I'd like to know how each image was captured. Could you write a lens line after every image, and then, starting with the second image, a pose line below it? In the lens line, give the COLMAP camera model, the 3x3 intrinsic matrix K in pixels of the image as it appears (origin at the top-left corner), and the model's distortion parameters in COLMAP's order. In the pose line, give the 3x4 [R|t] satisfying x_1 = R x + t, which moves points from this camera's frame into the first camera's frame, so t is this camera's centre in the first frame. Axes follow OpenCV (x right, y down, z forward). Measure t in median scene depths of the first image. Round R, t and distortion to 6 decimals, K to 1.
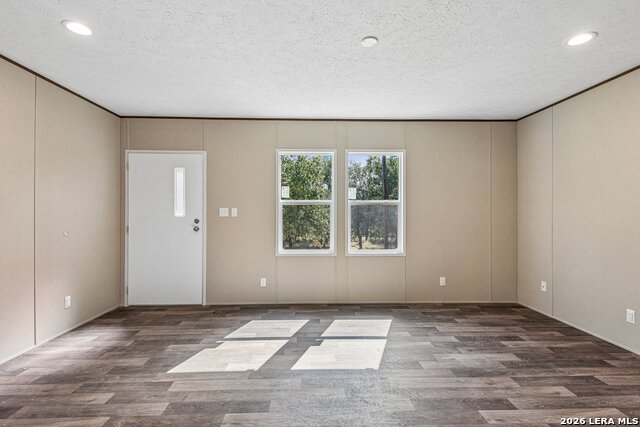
lens RADIAL K [[301.0, 0, 322.6], [0, 301.0, 207.5], [0, 0, 1]] dist [0.013672, -0.006945]
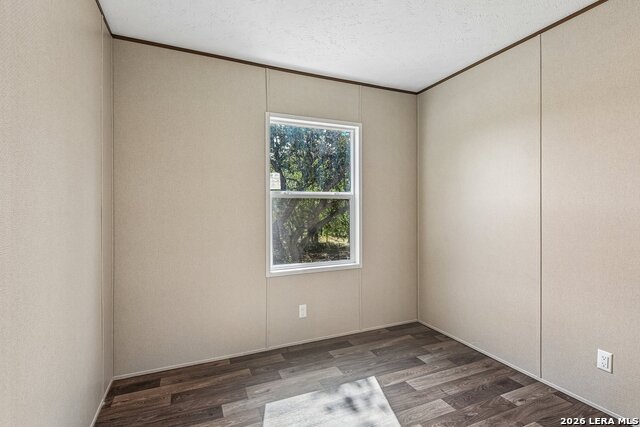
lens RADIAL K [[297.8, 0, 320.5], [0, 297.8, 209.4], [0, 0, 1]] dist [0.014841, -0.005251]
pose [[0.928599, -0.003777, 0.371064, -0.040389], [-0.004676, 0.999750, 0.021879, 0.003137], [-0.371054, -0.022052, 0.928349, 0.433402]]
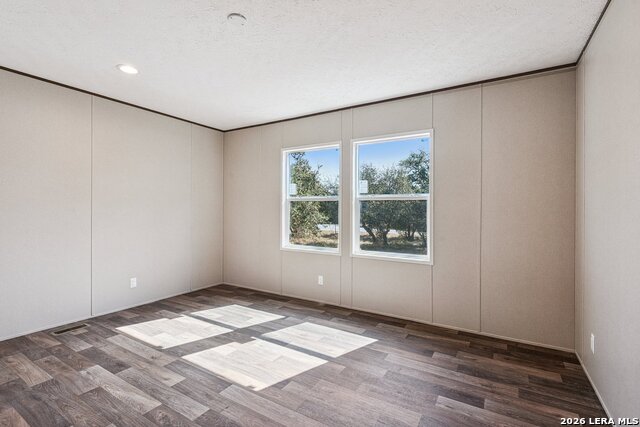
lens RADIAL K [[297.8, 0, 321.0], [0, 297.8, 202.3], [0, 0, 1]] dist [0.014841, -0.005251]
pose [[0.838351, -0.010631, -0.545027, 0.607855], [0.007214, 0.999939, -0.008407, 0.006639], [0.545083, 0.003116, 0.838376, 0.232640]]
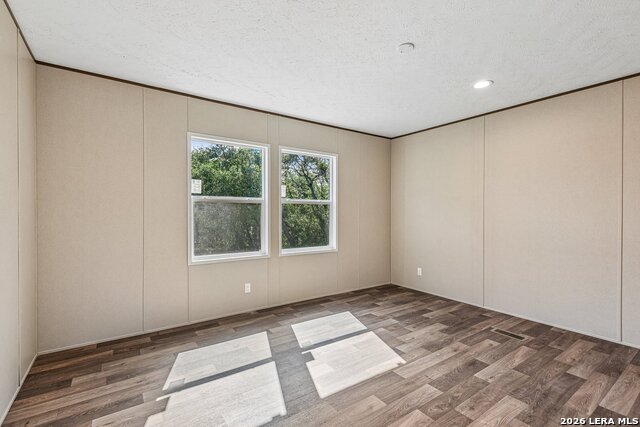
lens RADIAL K [[286.2, 0, 316.7], [0, 286.2, 214.4], [0, 0, 1]] dist [0.013132, -0.001532]
pose [[0.844814, -0.004903, 0.535038, -0.341849], [-0.012970, 0.999477, 0.029638, -0.002614], [-0.534903, -0.031977, 0.844308, 0.199818]]
